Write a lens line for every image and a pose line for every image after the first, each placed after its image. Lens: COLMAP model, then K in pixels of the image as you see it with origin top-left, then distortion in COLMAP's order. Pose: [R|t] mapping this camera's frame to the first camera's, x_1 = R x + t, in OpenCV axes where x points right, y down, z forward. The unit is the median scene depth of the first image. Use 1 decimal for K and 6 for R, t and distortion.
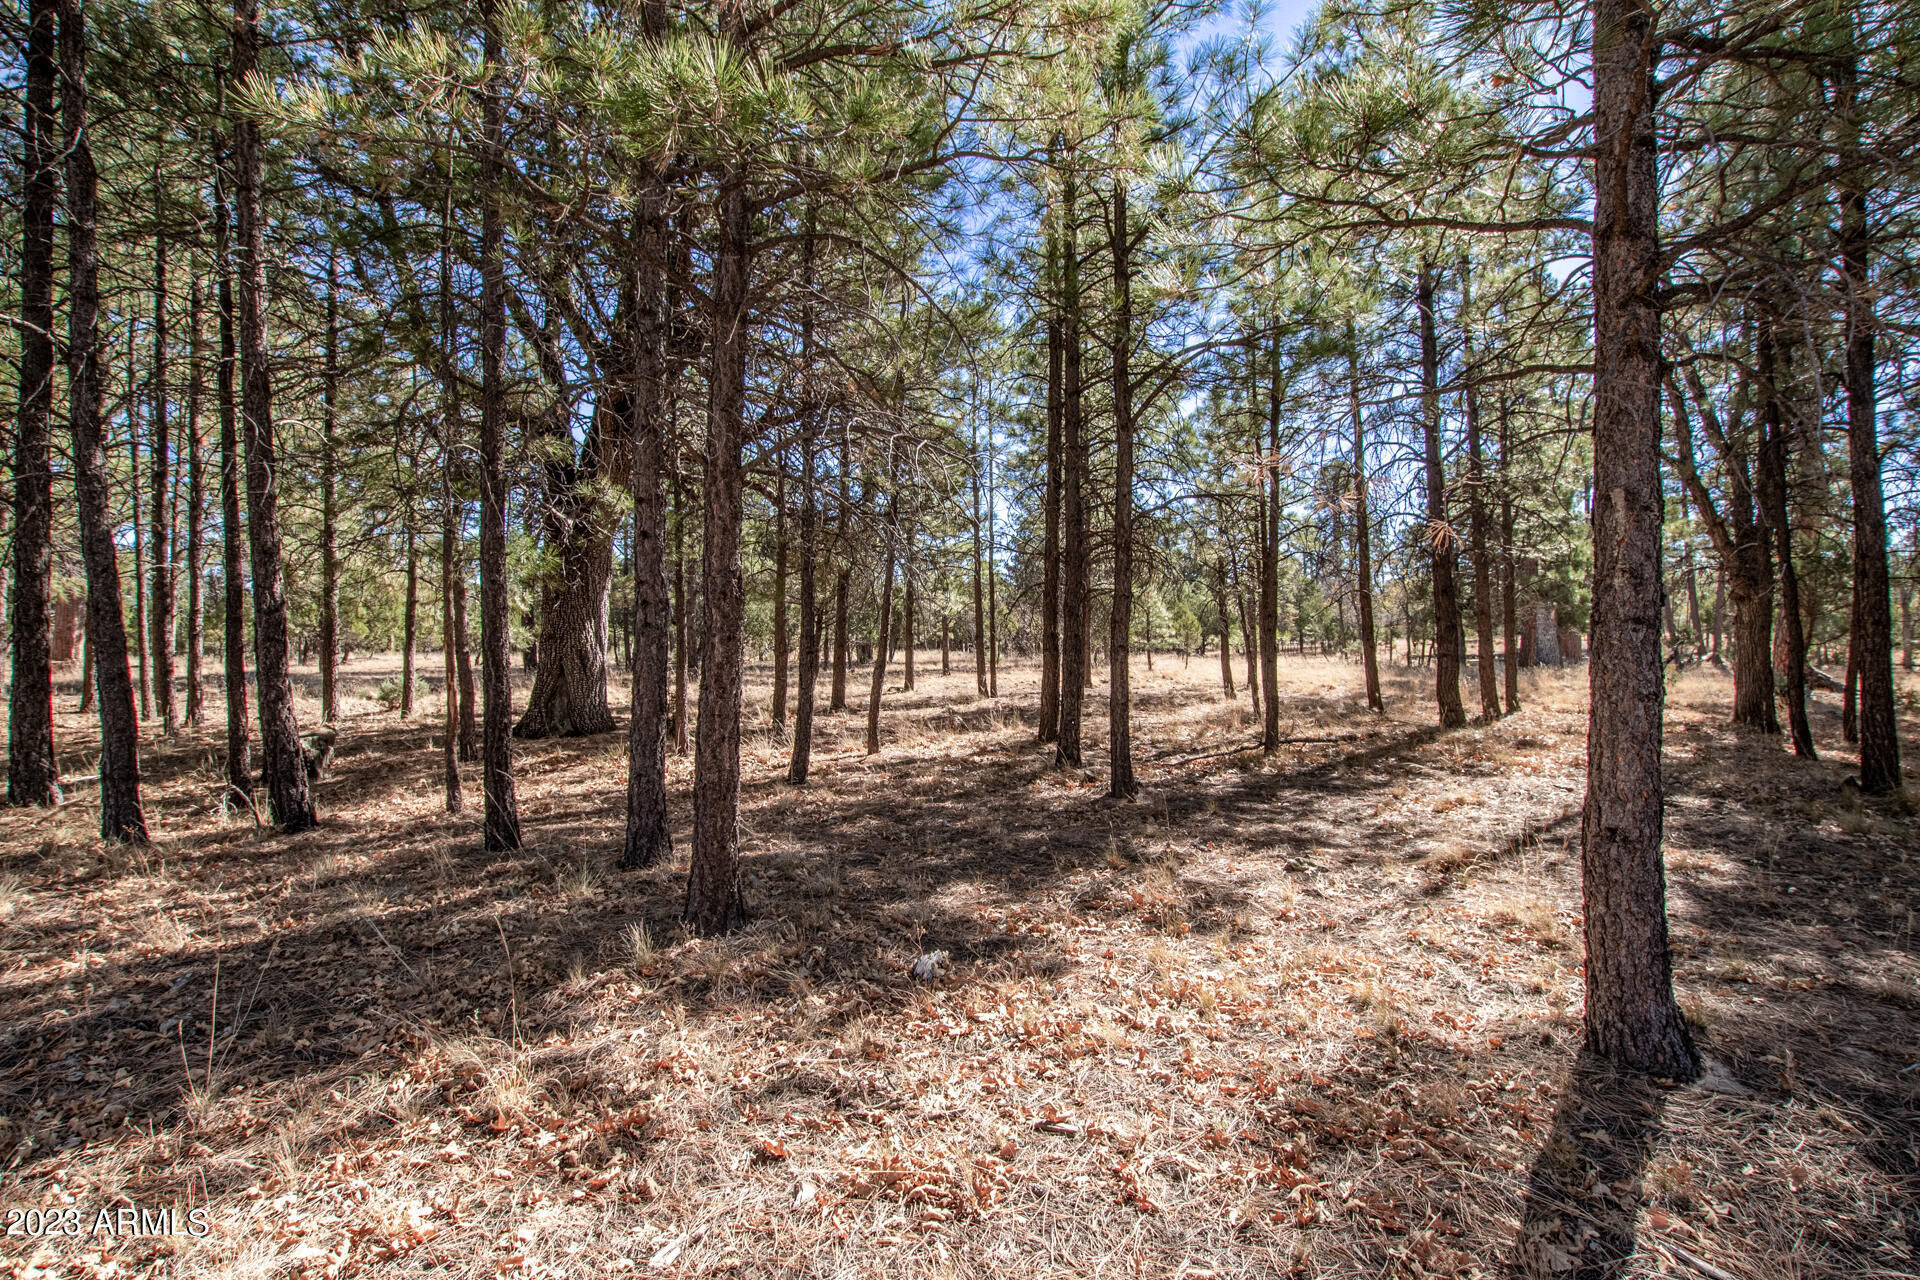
lens RADIAL K [[940.6, 0, 964.2], [0, 940.6, 638.3], [0, 0, 1]] dist [-0.004591, 0.002863]
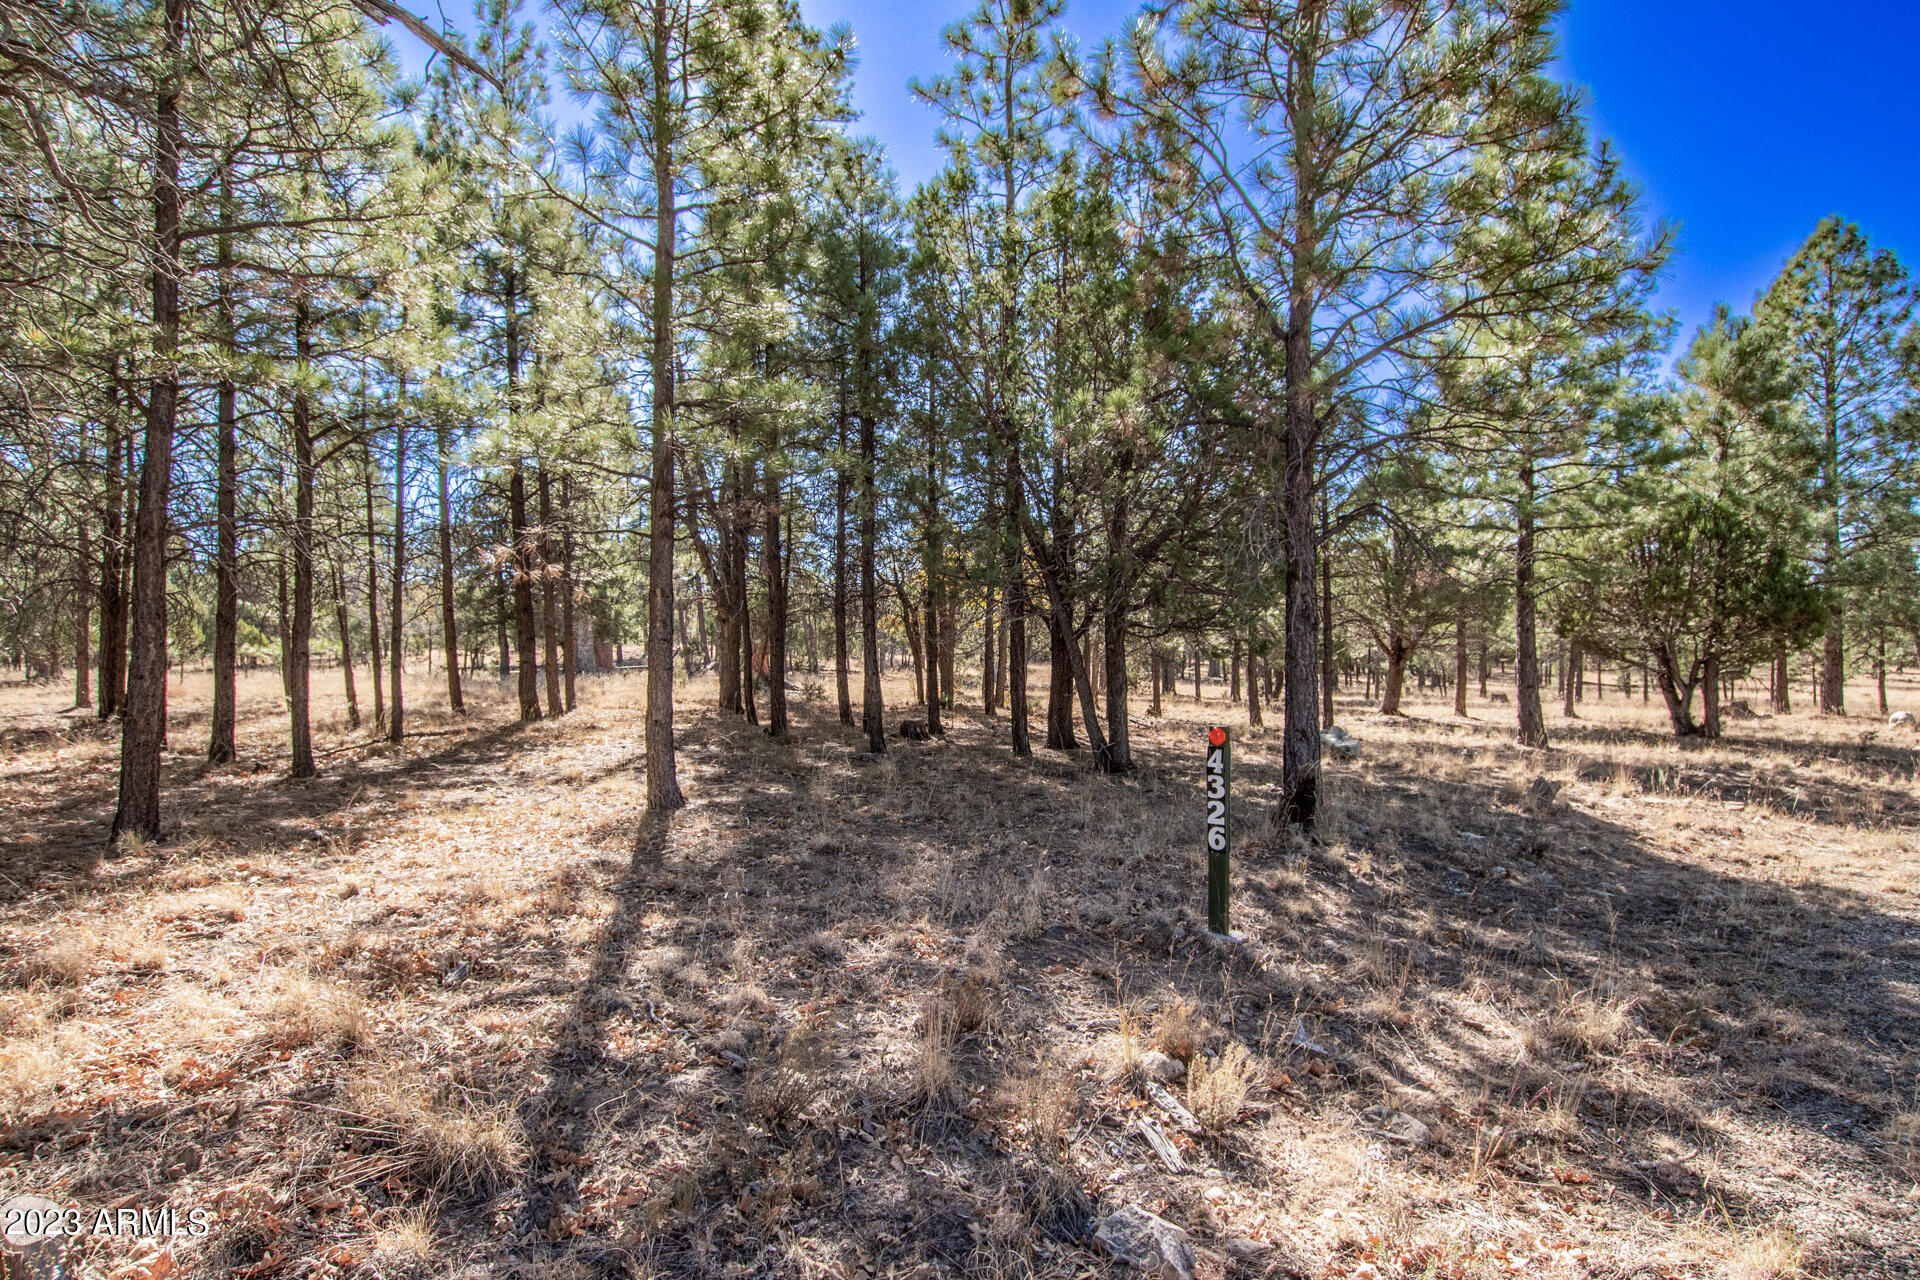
lens RADIAL K [[1066.1, 0, 959.1], [0, 1066.1, 643.2], [0, 0, 1]] dist [-0.000912, -0.000077]
pose [[0.624422, 0.005152, 0.781071, -0.126818], [-0.000400, 0.999980, -0.006277, 0.000688], [-0.781087, 0.003607, 0.624411, -0.177002]]
